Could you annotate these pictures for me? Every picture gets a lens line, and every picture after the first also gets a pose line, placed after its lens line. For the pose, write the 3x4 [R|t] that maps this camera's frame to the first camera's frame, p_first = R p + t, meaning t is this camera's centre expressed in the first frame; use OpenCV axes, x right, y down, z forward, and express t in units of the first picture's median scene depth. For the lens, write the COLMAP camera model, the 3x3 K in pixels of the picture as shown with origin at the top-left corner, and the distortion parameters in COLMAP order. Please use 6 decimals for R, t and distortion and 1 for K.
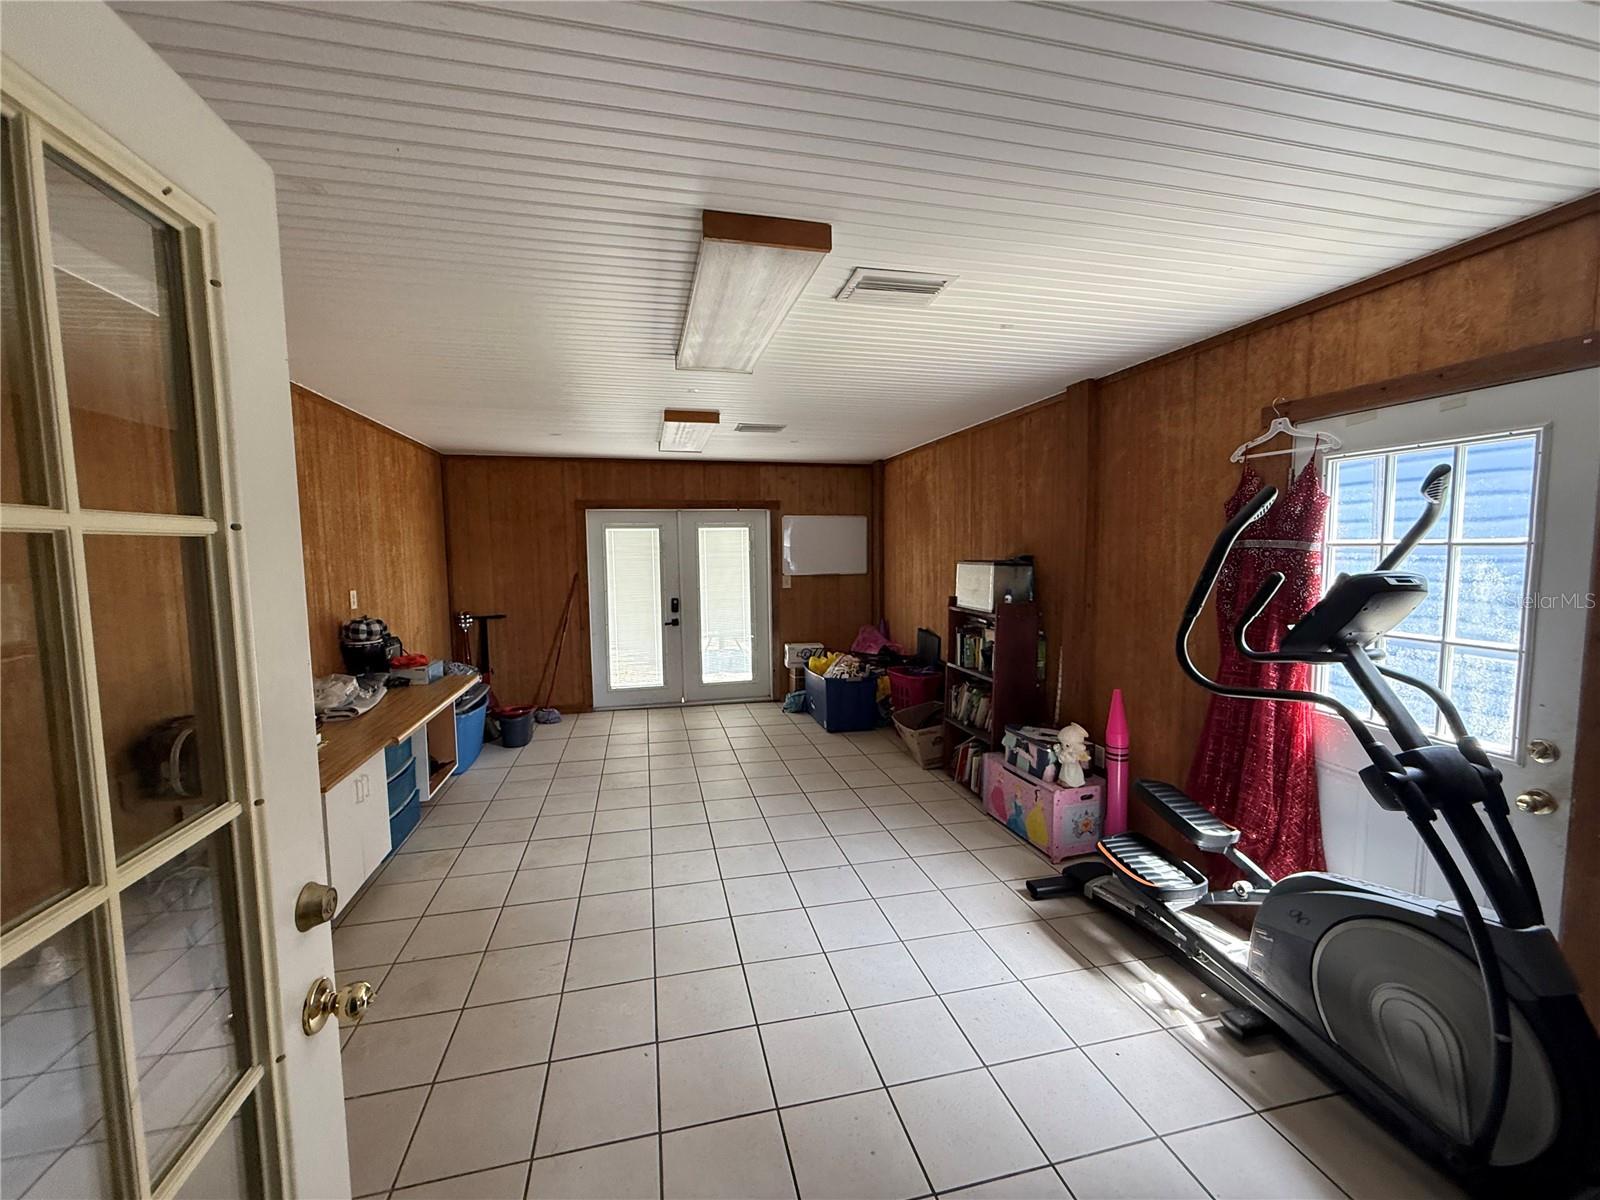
lens RADIAL K [[642.2, 0, 795.8], [0, 642.2, 599.0], [0, 0, 1]] dist [0.000158, -0.000020]
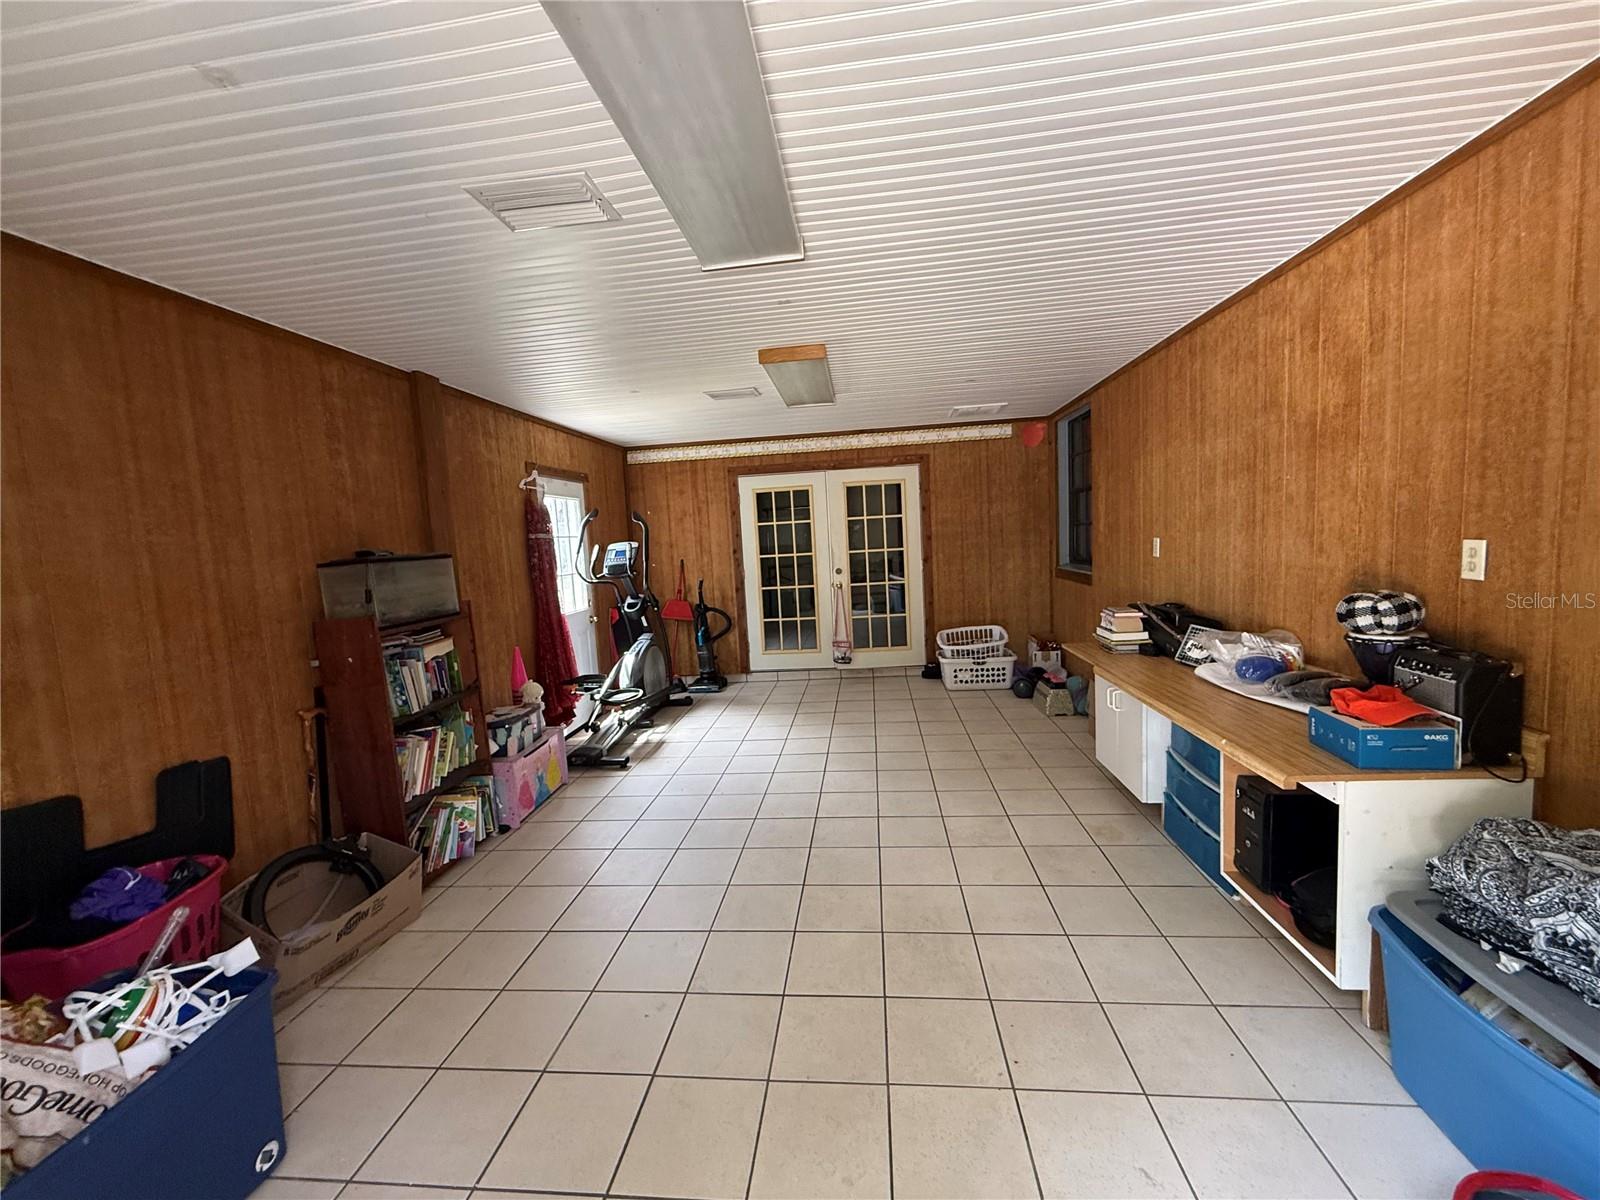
lens RADIAL K [[642.2, 0, 795.8], [0, 642.2, 599.0], [0, 0, 1]] dist [0.000158, -0.000020]
pose [[-0.939041, 0.032067, 0.342306, -0.597984], [0.094213, 0.981530, 0.166503, -0.146560], [-0.330645, 0.188603, -0.924718, 2.499839]]
